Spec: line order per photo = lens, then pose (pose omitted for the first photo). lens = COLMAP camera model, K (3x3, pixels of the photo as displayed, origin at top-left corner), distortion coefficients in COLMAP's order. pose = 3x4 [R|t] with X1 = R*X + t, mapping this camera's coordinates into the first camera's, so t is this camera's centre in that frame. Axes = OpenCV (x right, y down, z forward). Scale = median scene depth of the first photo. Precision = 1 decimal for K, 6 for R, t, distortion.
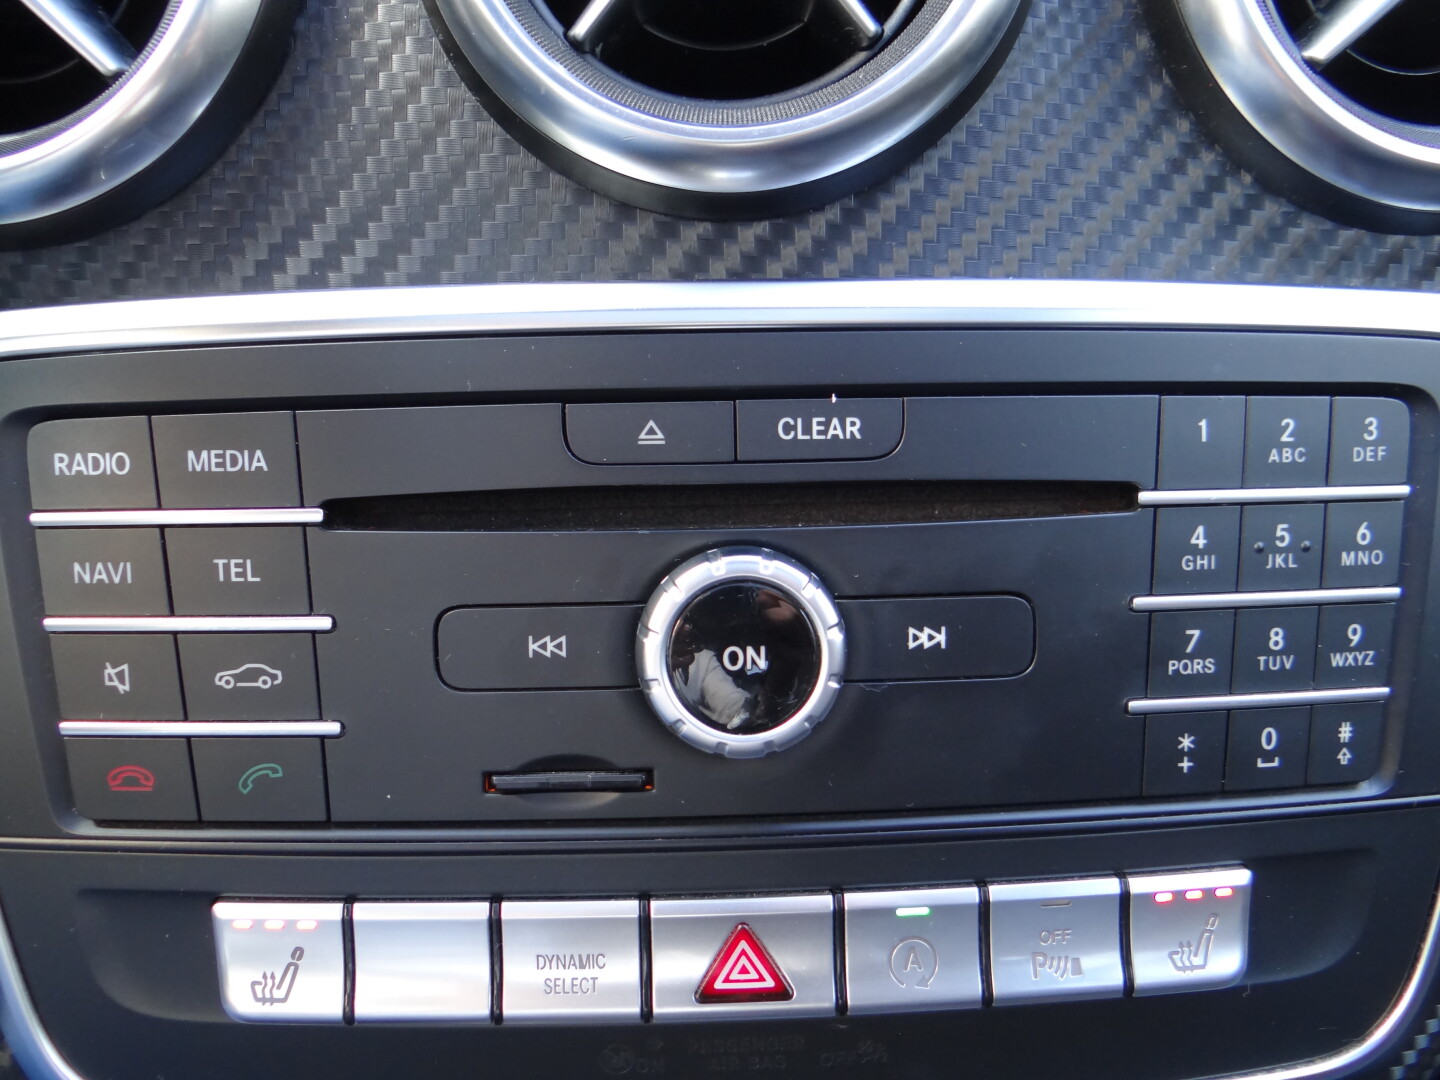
lens RADIAL K [[1138.2, 0, 713.4], [0, 1138.2, 549.6], [0, 0, 1]] dist [-0.003096, 0.004810]
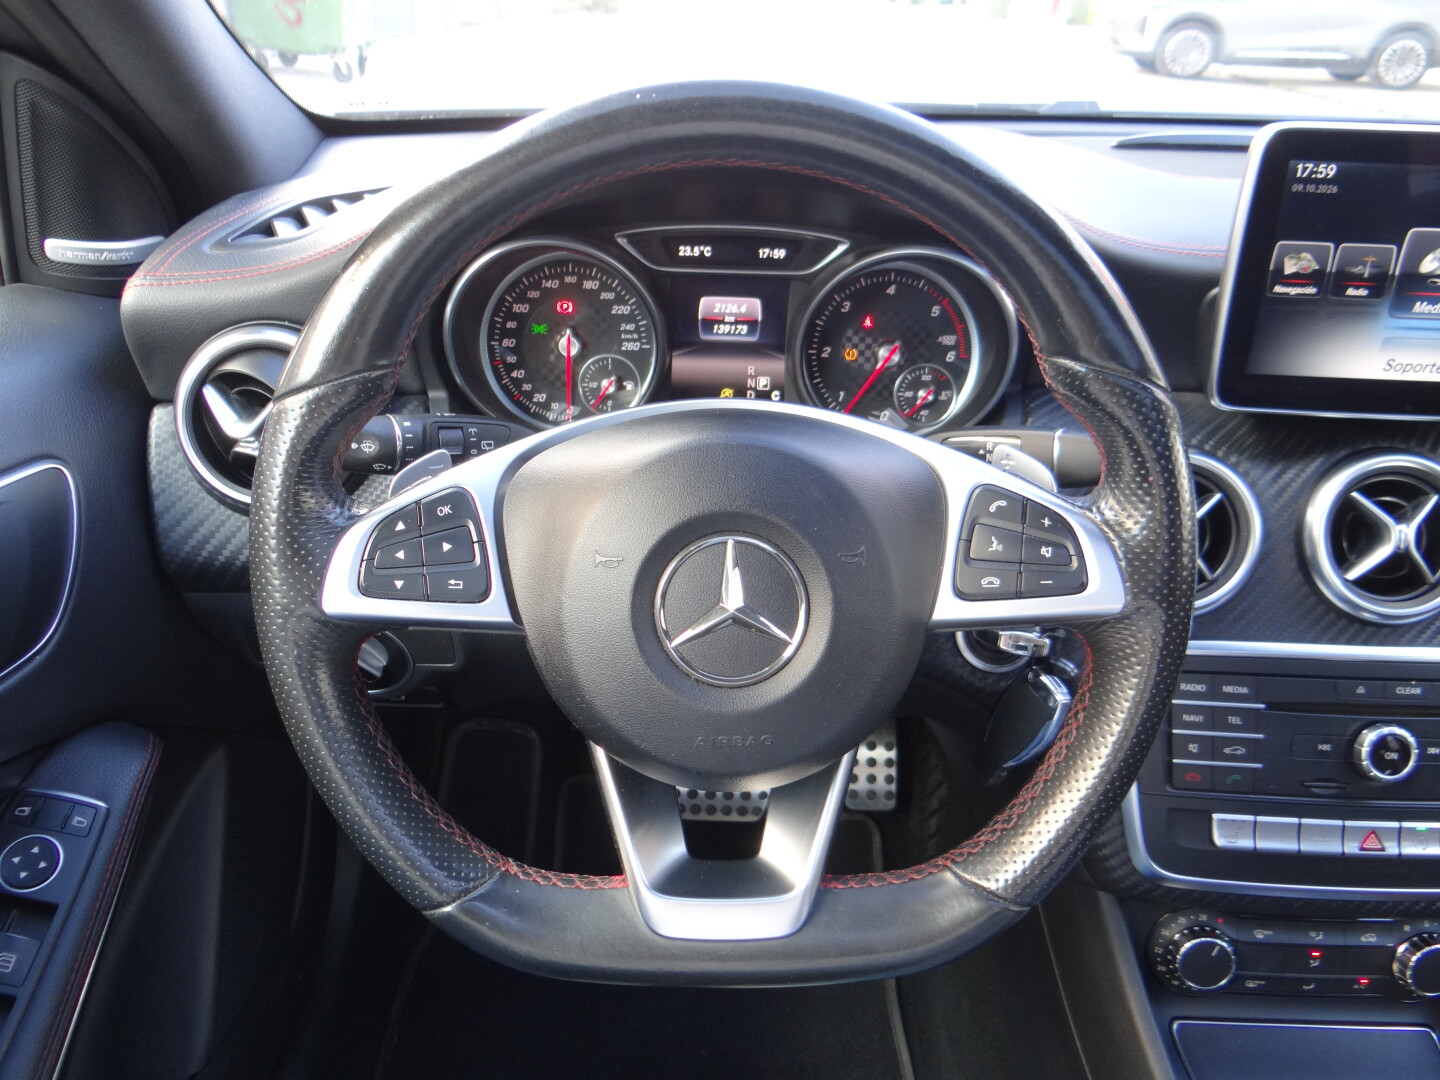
lens RADIAL K [[1138.2, 0, 706.2], [0, 1138.2, 539.9], [0, 0, 1]] dist [-0.003096, 0.004810]
pose [[0.998119, 0.049446, -0.036254, -1.913200], [-0.049042, 0.998725, 0.011953, -0.490392], [0.036799, -0.010152, 0.999271, -2.517746]]
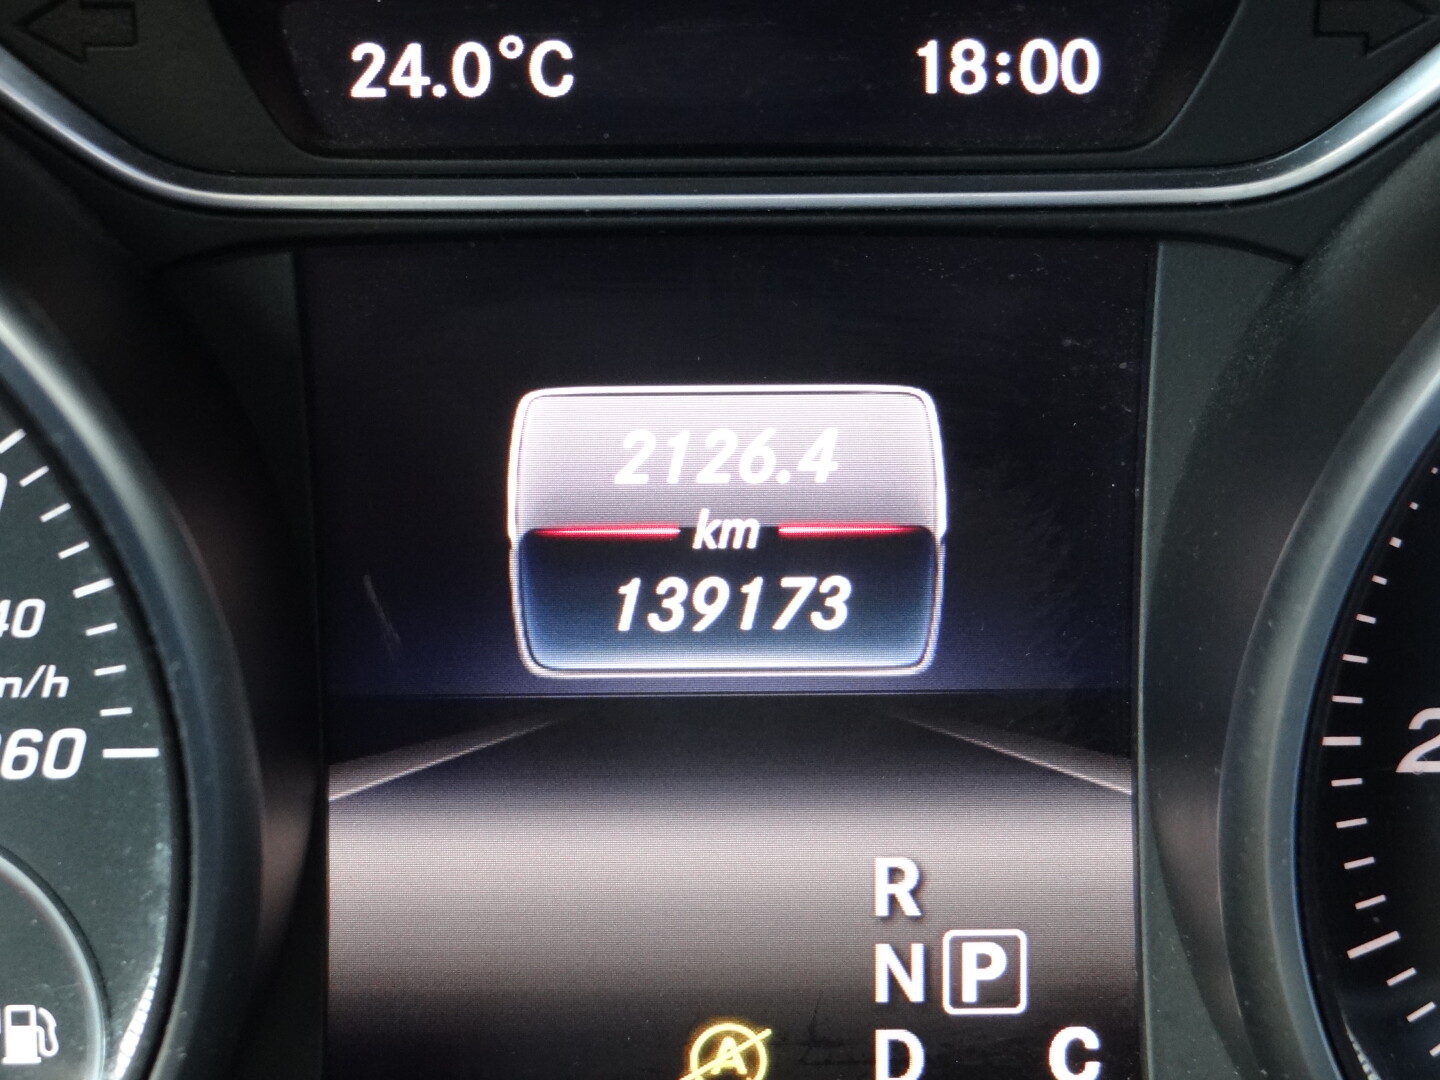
lens RADIAL K [[3289.6, 0, 711.3], [0, 3289.6, 552.4], [0, 0, 1]] dist [-0.146348, 0.000000]
pose [[0.999938, 0.003241, -0.010677, -2.001988], [-0.004980, 0.985921, -0.167140, -0.928378], [0.009985, 0.167183, 0.985875, -0.177891]]
